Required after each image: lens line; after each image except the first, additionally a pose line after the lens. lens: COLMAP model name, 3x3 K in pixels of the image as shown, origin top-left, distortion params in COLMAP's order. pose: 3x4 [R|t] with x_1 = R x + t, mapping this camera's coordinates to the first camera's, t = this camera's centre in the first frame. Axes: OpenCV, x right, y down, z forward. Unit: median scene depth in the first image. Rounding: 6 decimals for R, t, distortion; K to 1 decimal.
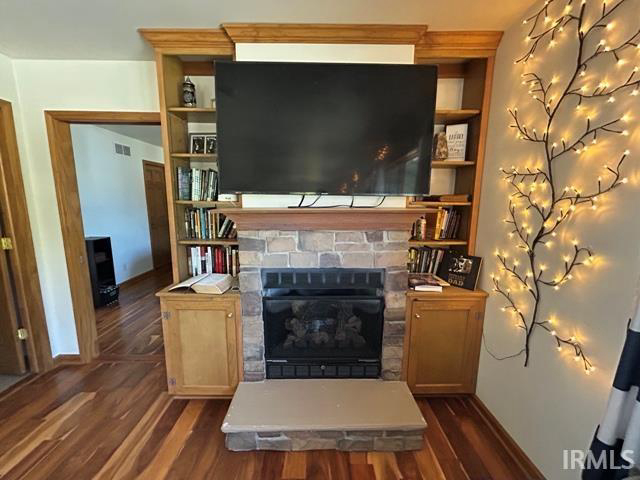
lens RADIAL K [[261.7, 0, 318.9], [0, 261.7, 238.6], [0, 0, 1]] dist [-0.000226, 0.000490]
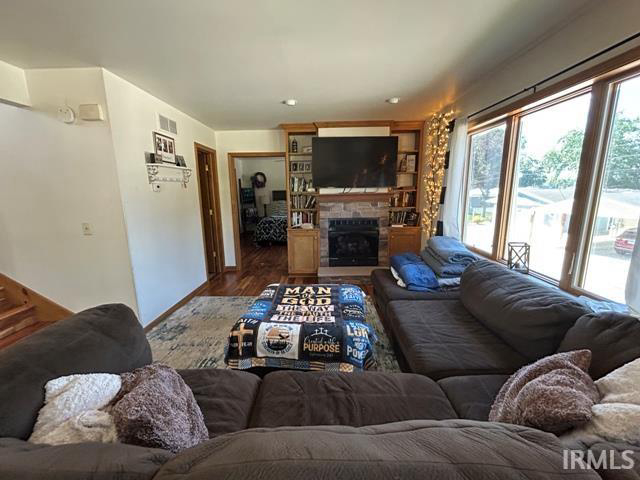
lens RADIAL K [[261.7, 0, 319.3], [0, 261.7, 240.7], [0, 0, 1]] dist [-0.000226, 0.000490]
pose [[0.999254, -0.014413, -0.035815, -0.211787], [0.015817, 0.999105, 0.039228, 0.218481], [0.035218, -0.039765, 0.998588, -1.419943]]
